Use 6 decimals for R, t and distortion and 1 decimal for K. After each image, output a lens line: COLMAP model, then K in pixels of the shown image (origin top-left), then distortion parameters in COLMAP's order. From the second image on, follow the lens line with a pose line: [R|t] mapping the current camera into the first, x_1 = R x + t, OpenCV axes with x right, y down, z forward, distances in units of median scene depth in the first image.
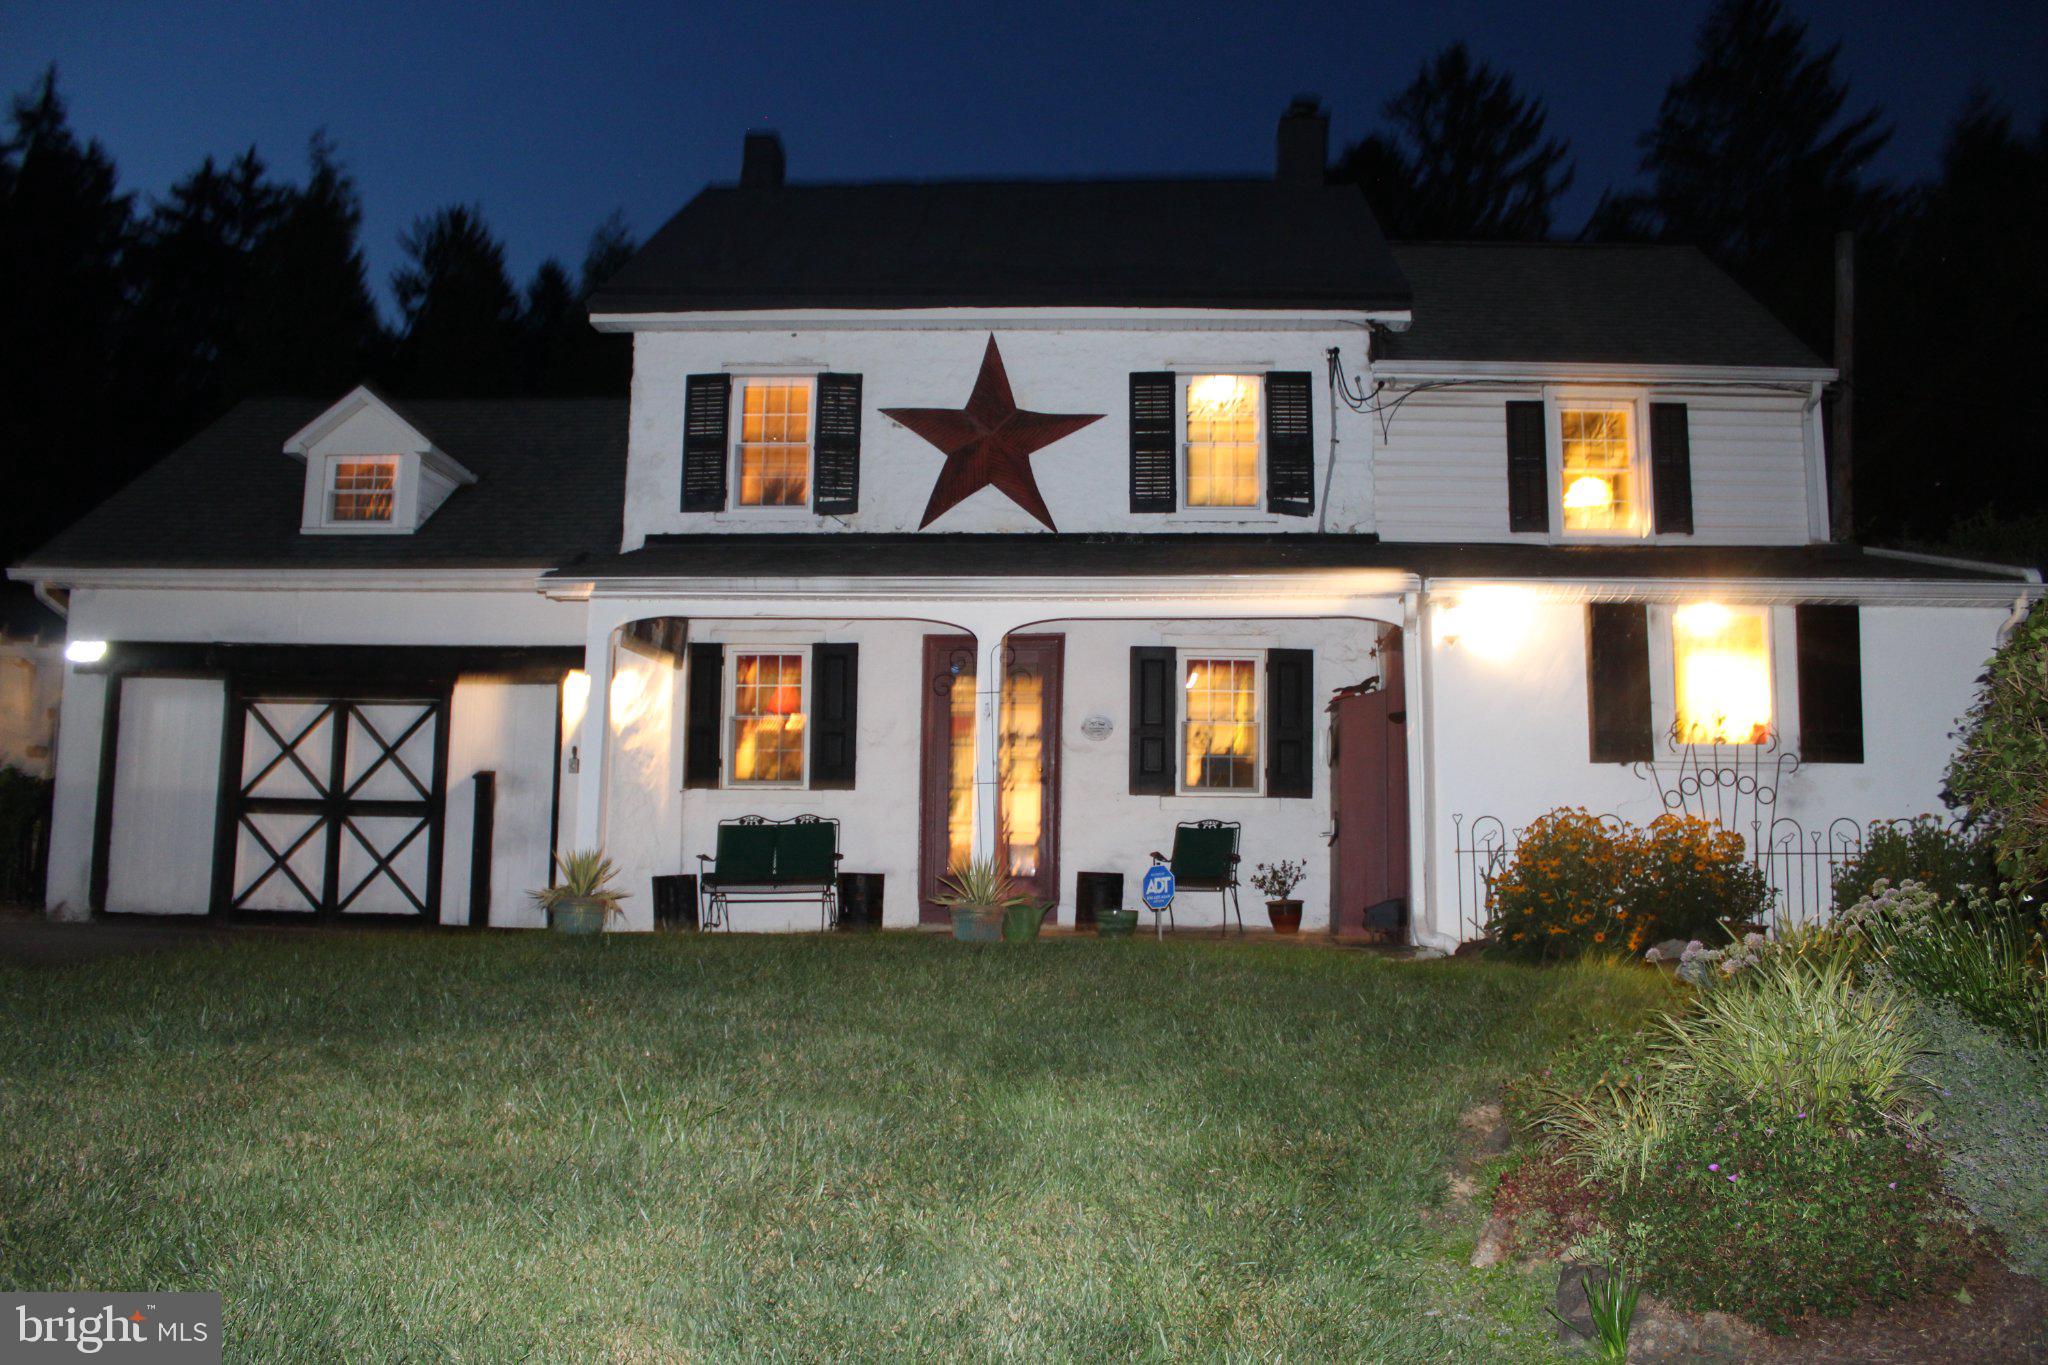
lens RADIAL K [[1698.6, 0, 1024.0], [0, 1698.6, 682.5], [0, 0, 1]] dist [-0.164982, 0.166436]
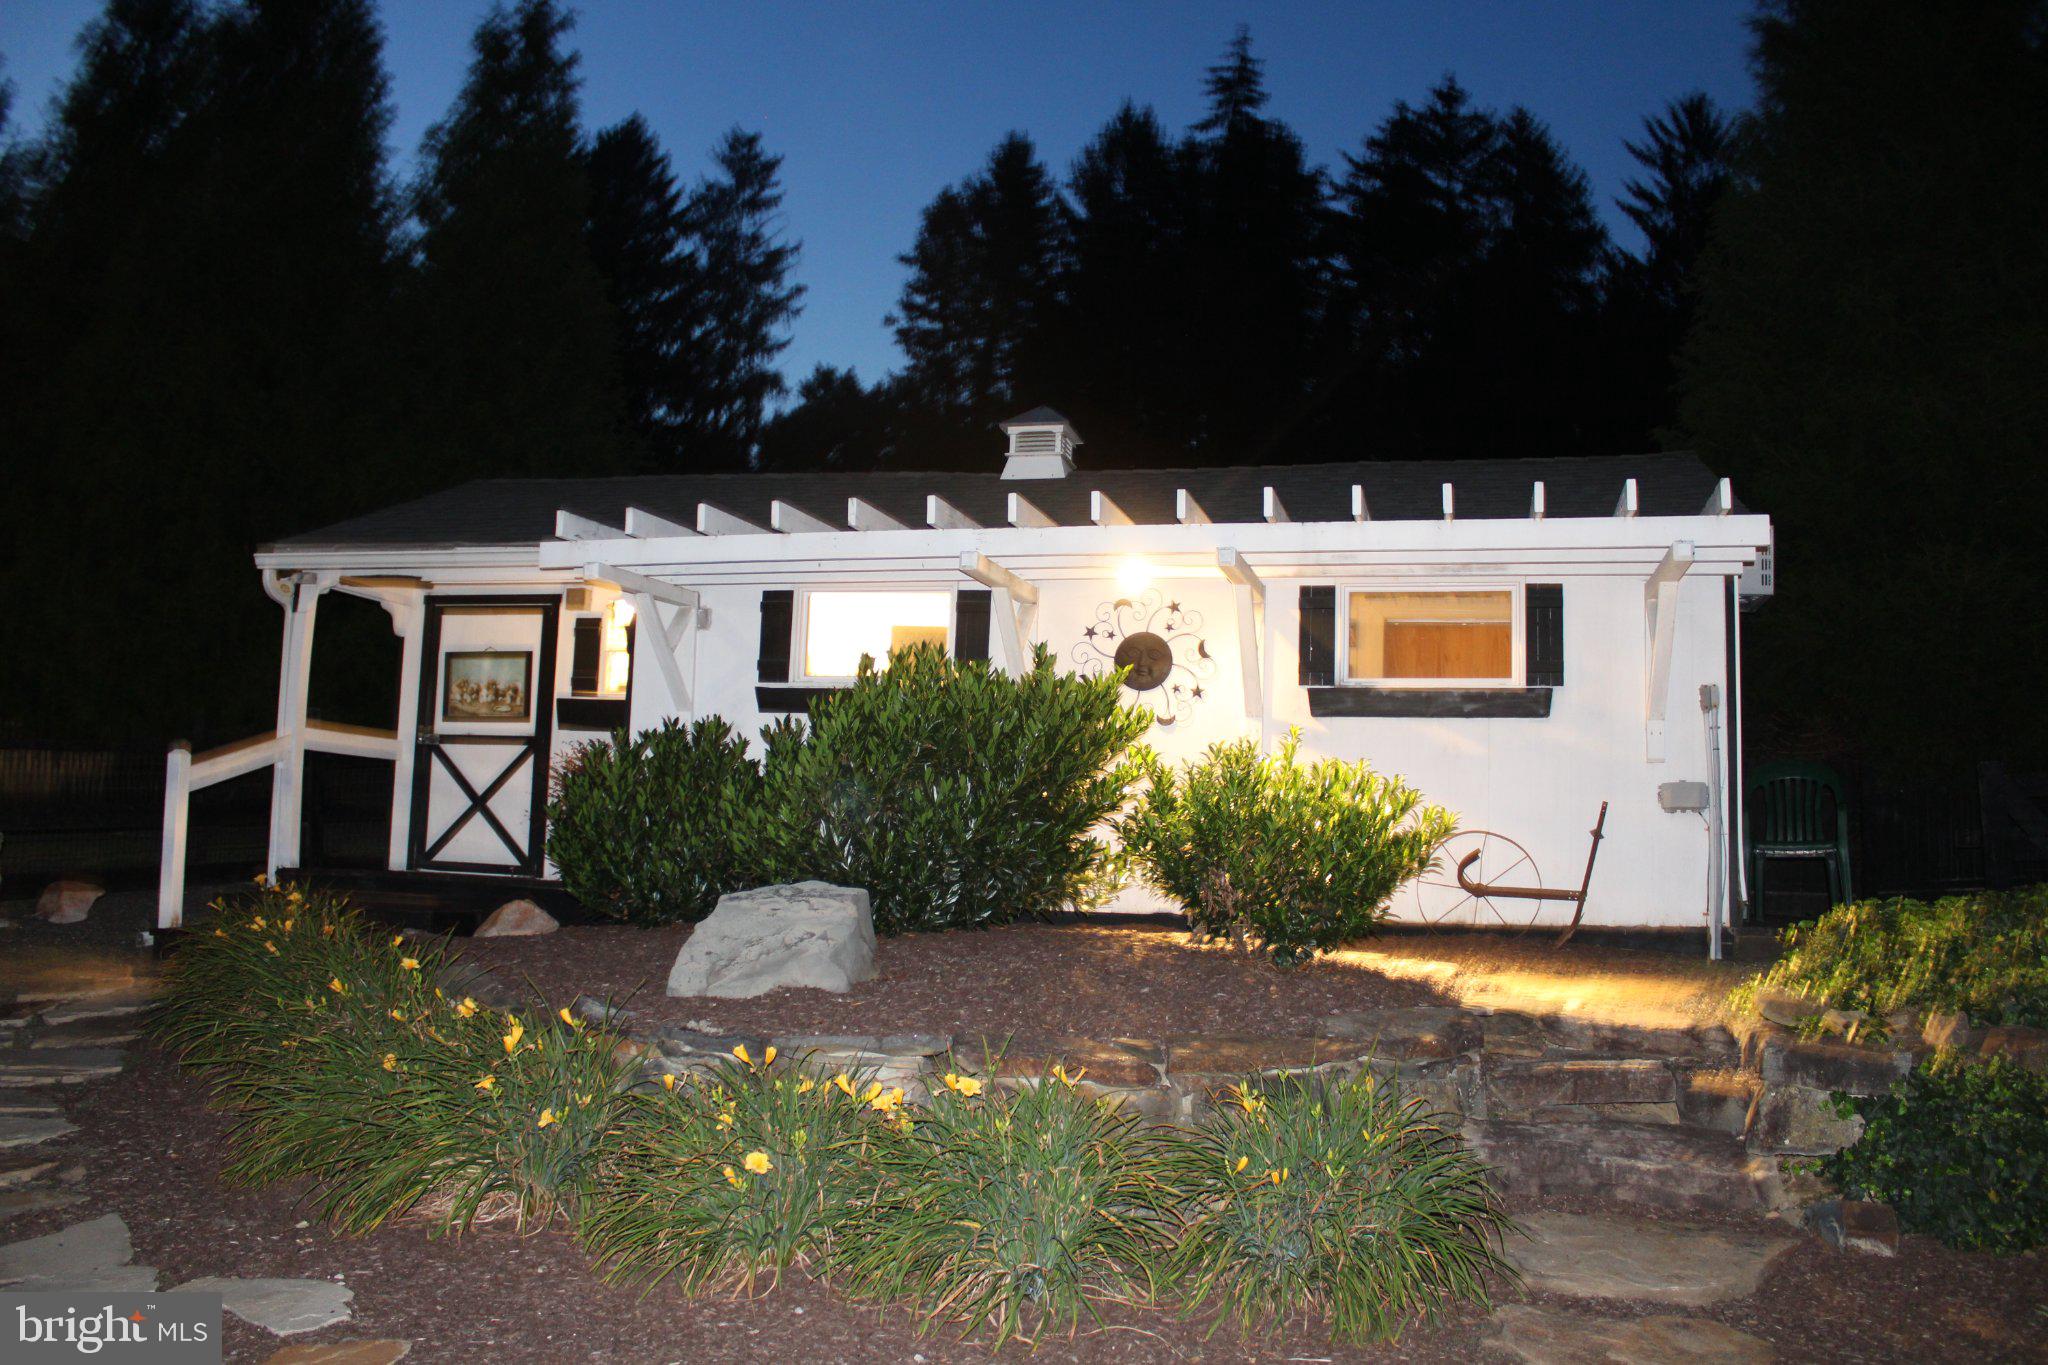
lens RADIAL K [[1698.6, 0, 1024.0], [0, 1698.6, 682.5], [0, 0, 1]] dist [-0.164982, 0.166436]
pose [[0.791414, -0.058612, -0.608464, -0.725982], [0.053912, 0.998206, -0.026032, 0.021491], [0.608898, -0.012201, 0.793154, 0.884605]]
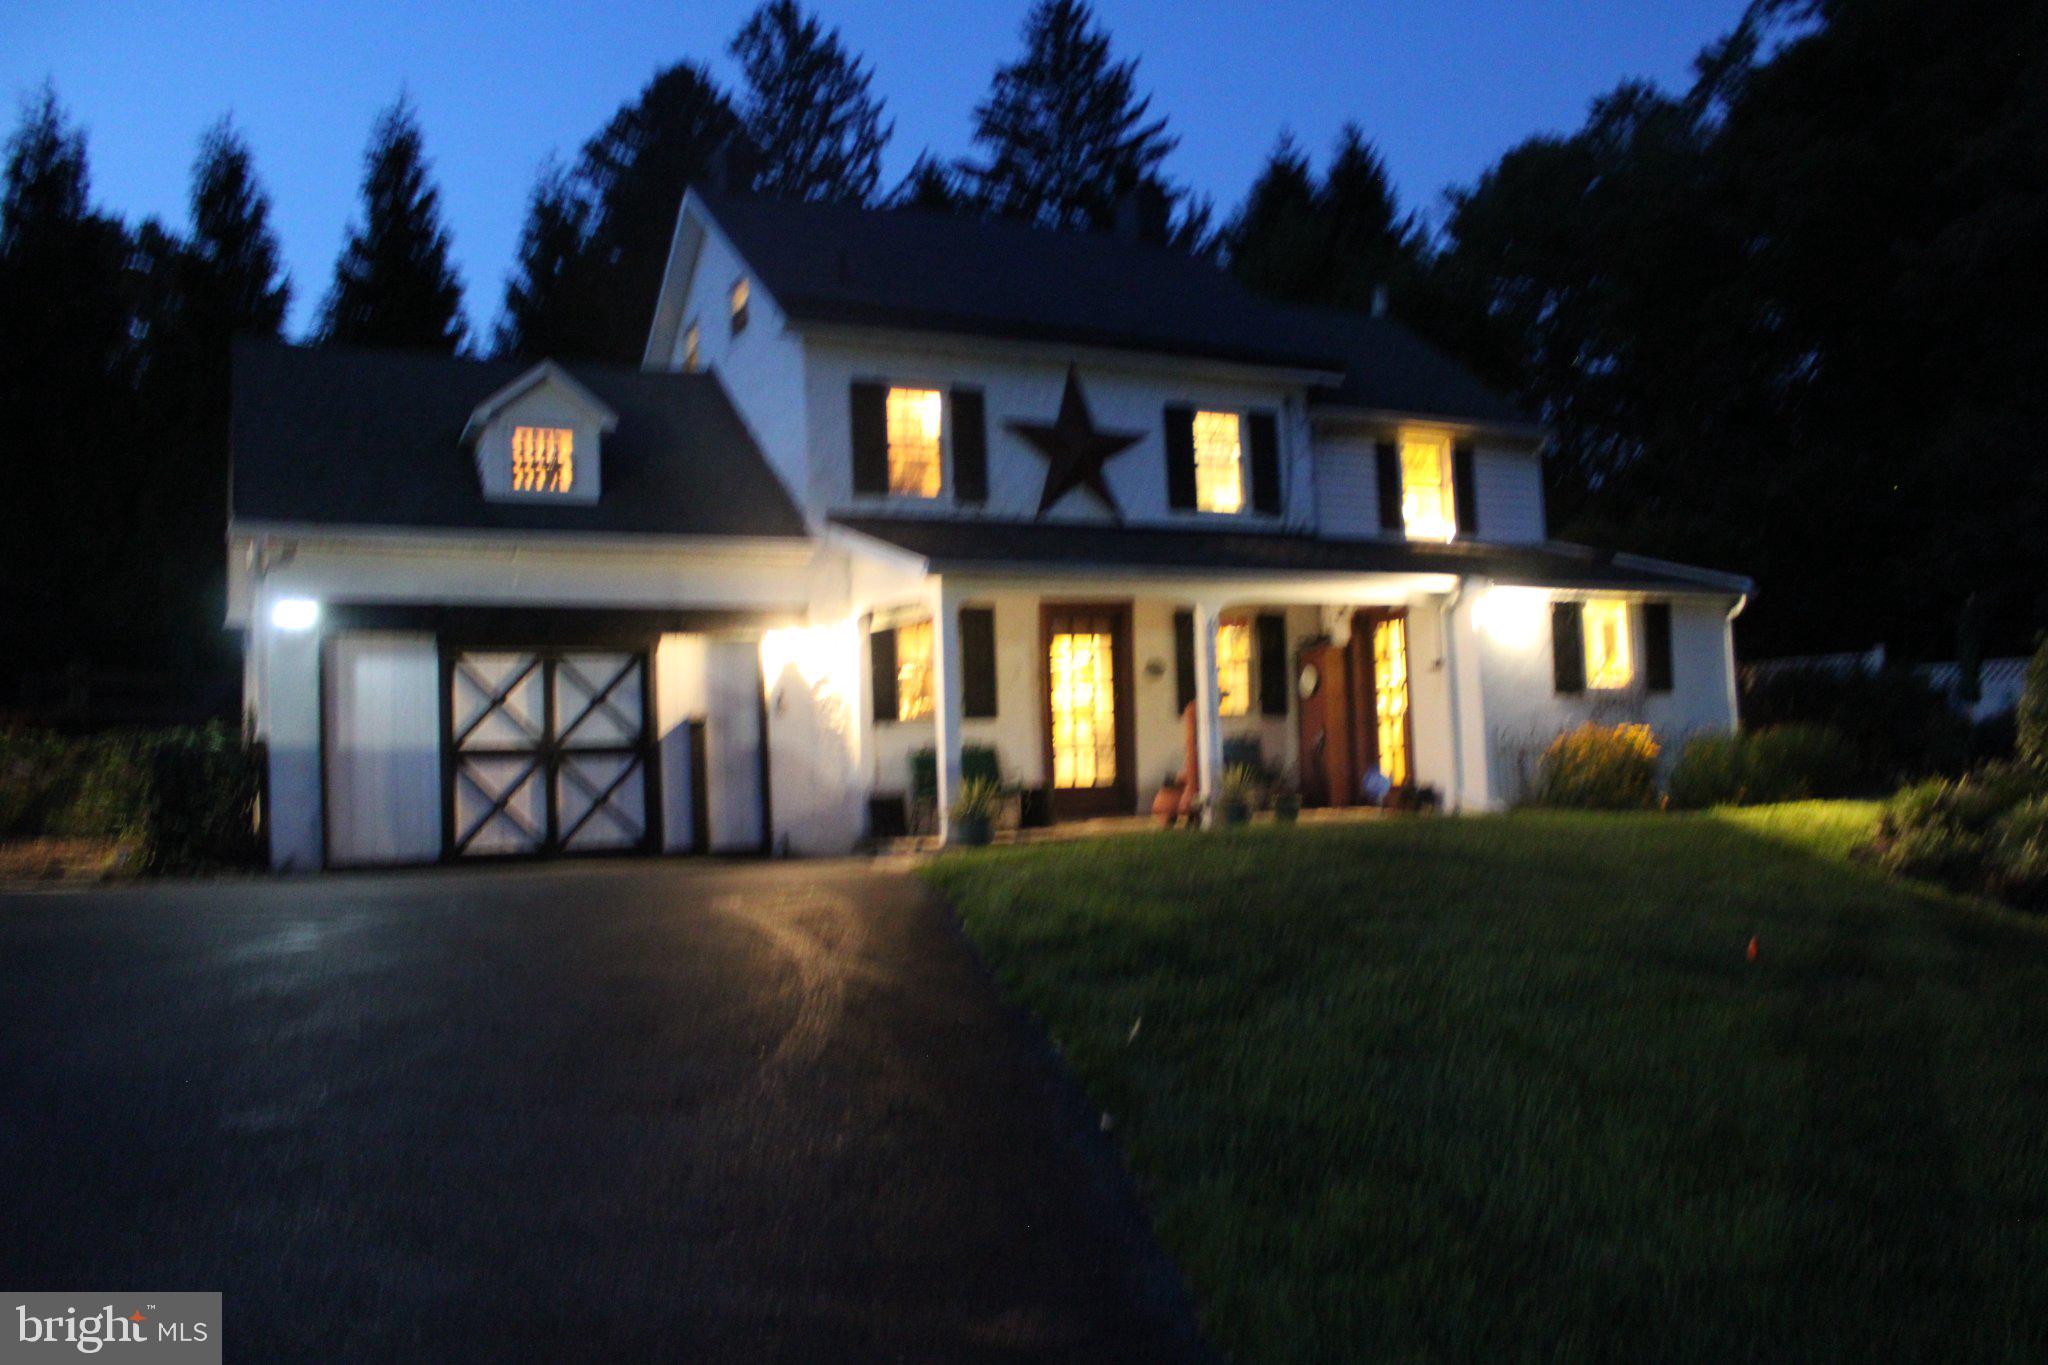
lens RADIAL K [[1698.6, 0, 1024.0], [0, 1698.6, 682.5], [0, 0, 1]] dist [-0.164982, 0.166436]
pose [[0.860202, -0.020697, 0.509533, -0.716617], [-0.013314, 0.997924, 0.063011, -0.045845], [-0.509780, -0.060986, 0.858141, -0.106979]]
